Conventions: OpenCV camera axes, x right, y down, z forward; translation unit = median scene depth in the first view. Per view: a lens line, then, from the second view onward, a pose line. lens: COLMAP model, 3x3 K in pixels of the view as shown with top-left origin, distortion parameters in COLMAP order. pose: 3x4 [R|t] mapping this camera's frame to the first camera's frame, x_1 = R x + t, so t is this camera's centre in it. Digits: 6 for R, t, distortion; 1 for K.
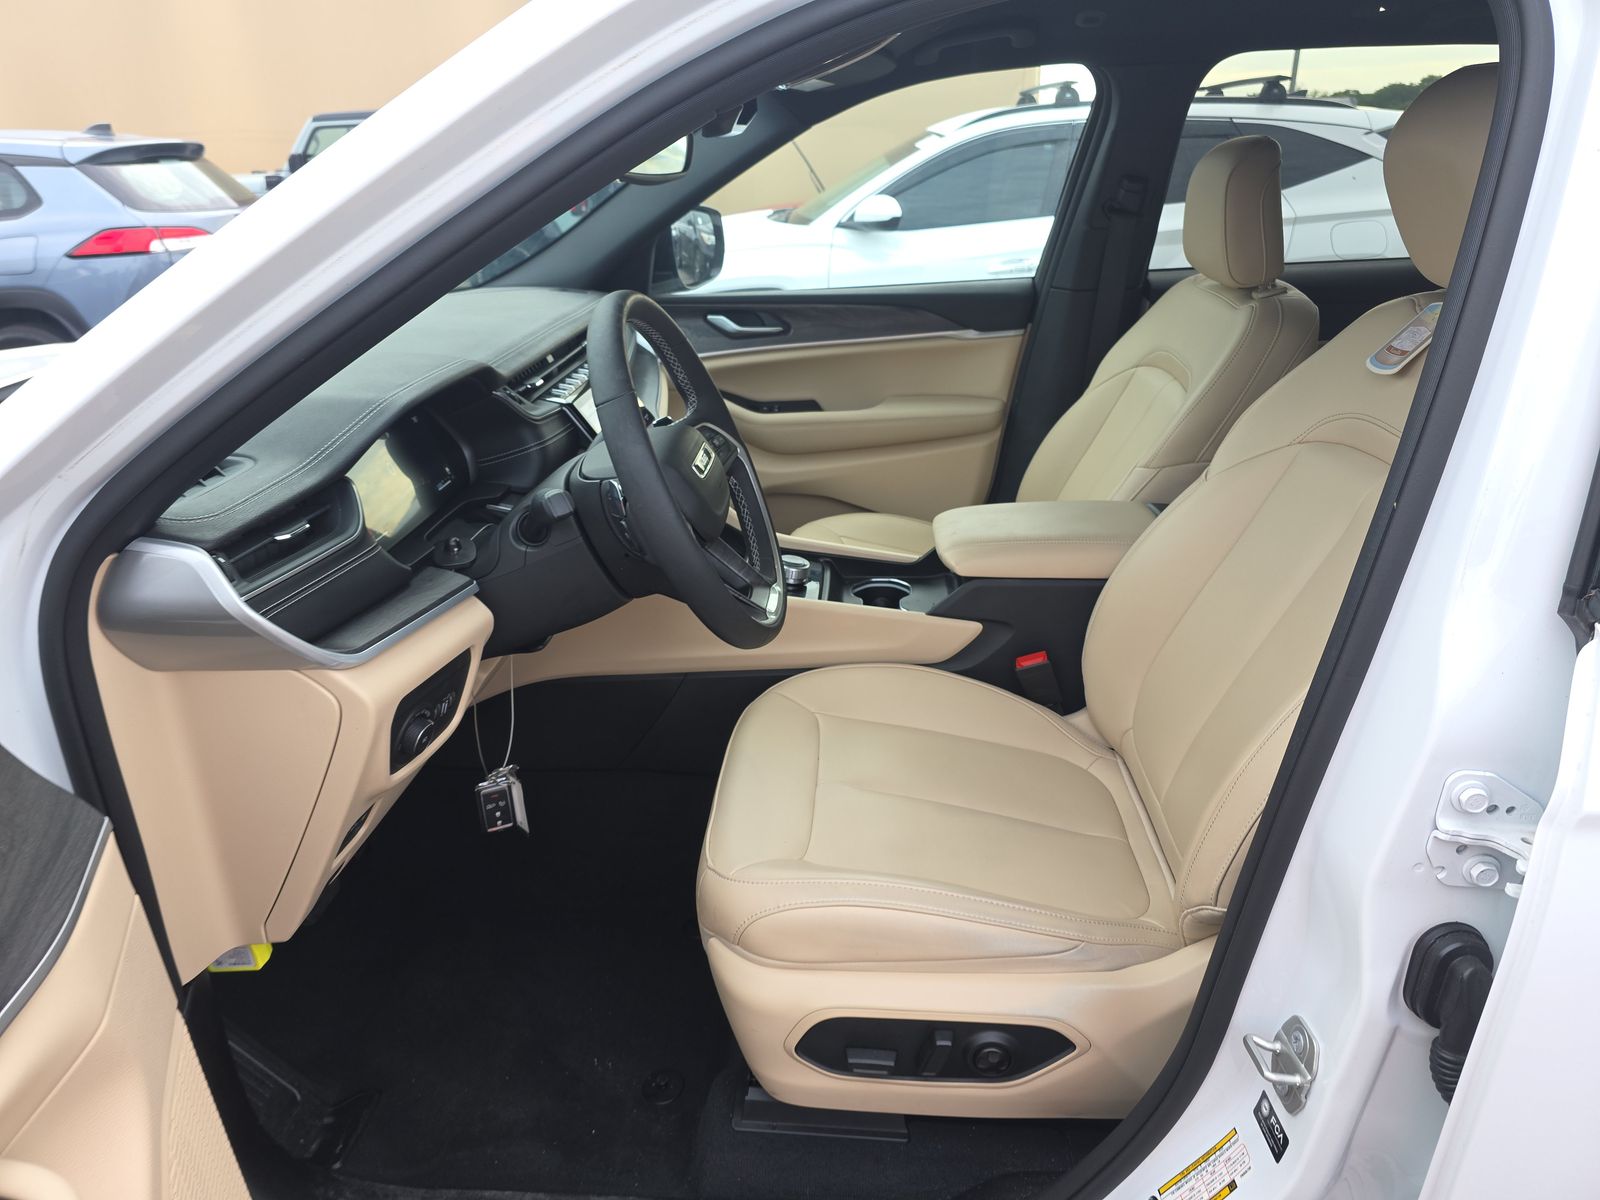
lens RADIAL K [[1085.3, 0, 798.8], [0, 1085.3, 592.1], [0, 0, 1]] dist [0.028491, -0.022831]
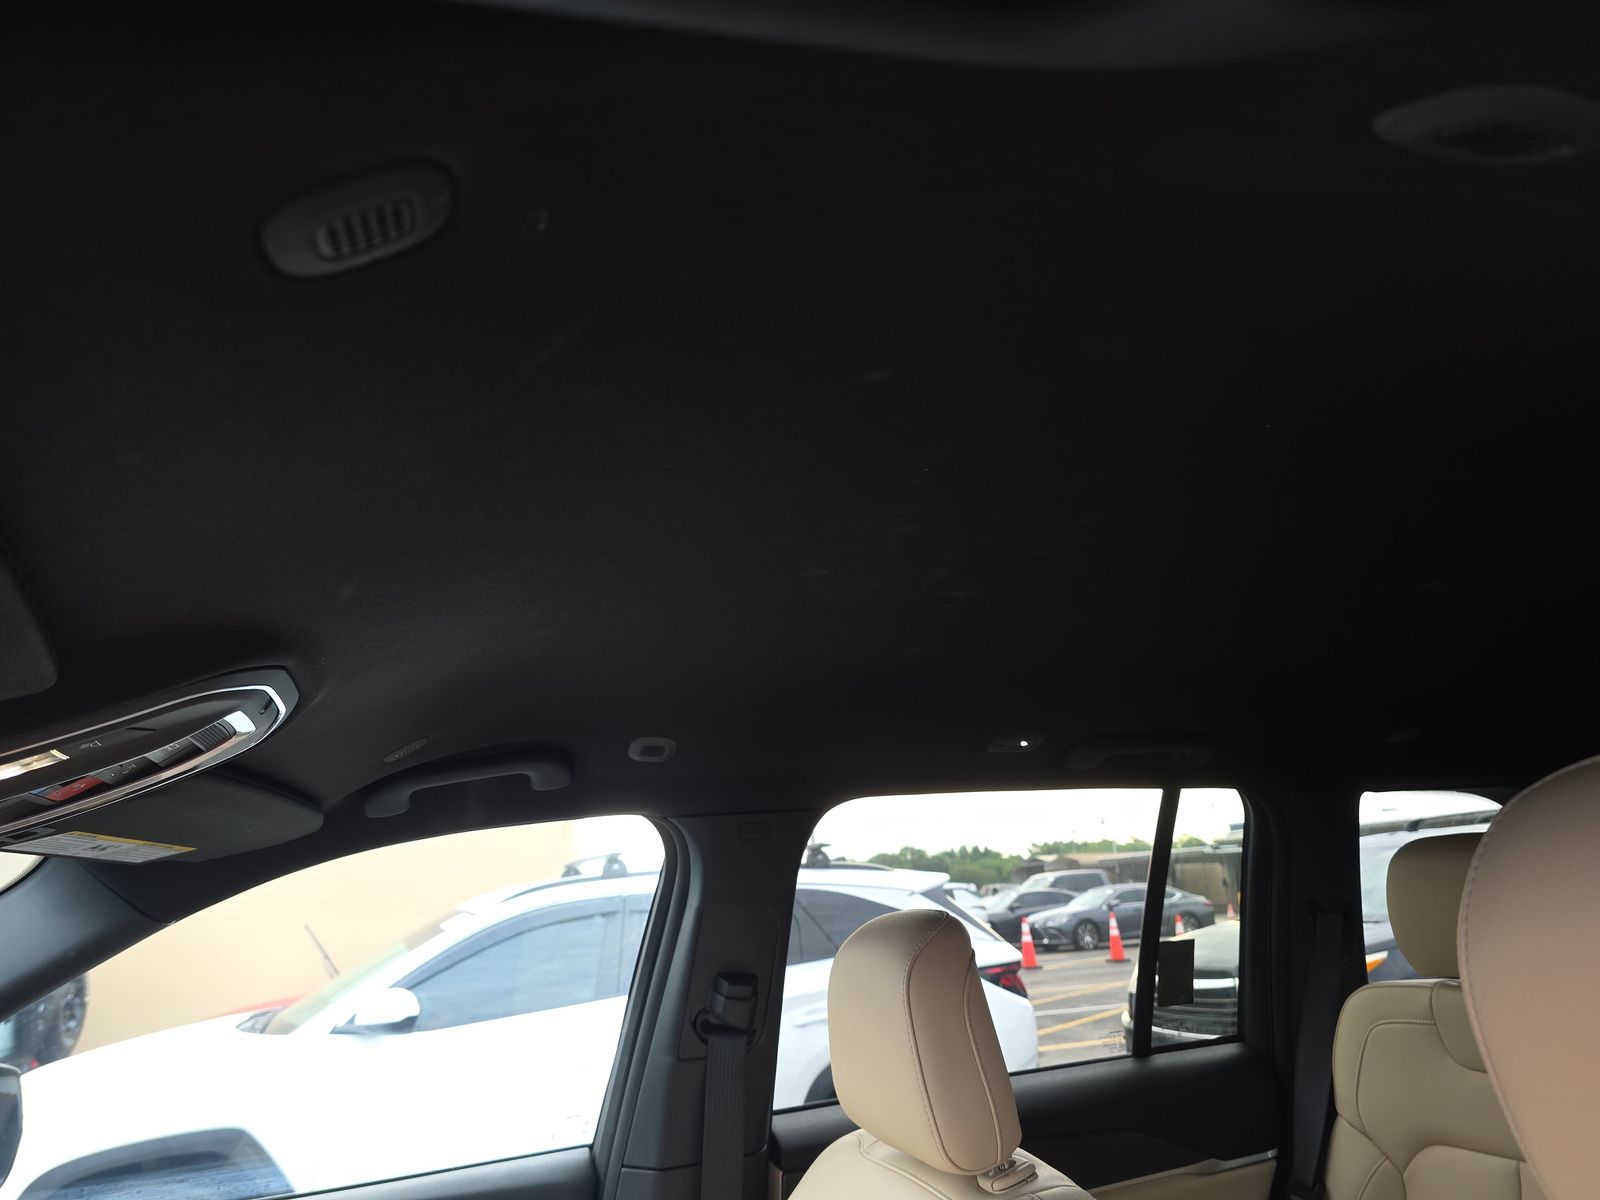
lens RADIAL K [[1085.3, 0, 798.5], [0, 1085.3, 595.2], [0, 0, 1]] dist [0.028491, -0.022831]
pose [[0.926321, 0.067338, 0.370668, 0.034855], [0.178670, 0.787684, -0.589602, -0.068435], [-0.331672, 0.612388, 0.717617, 0.154618]]
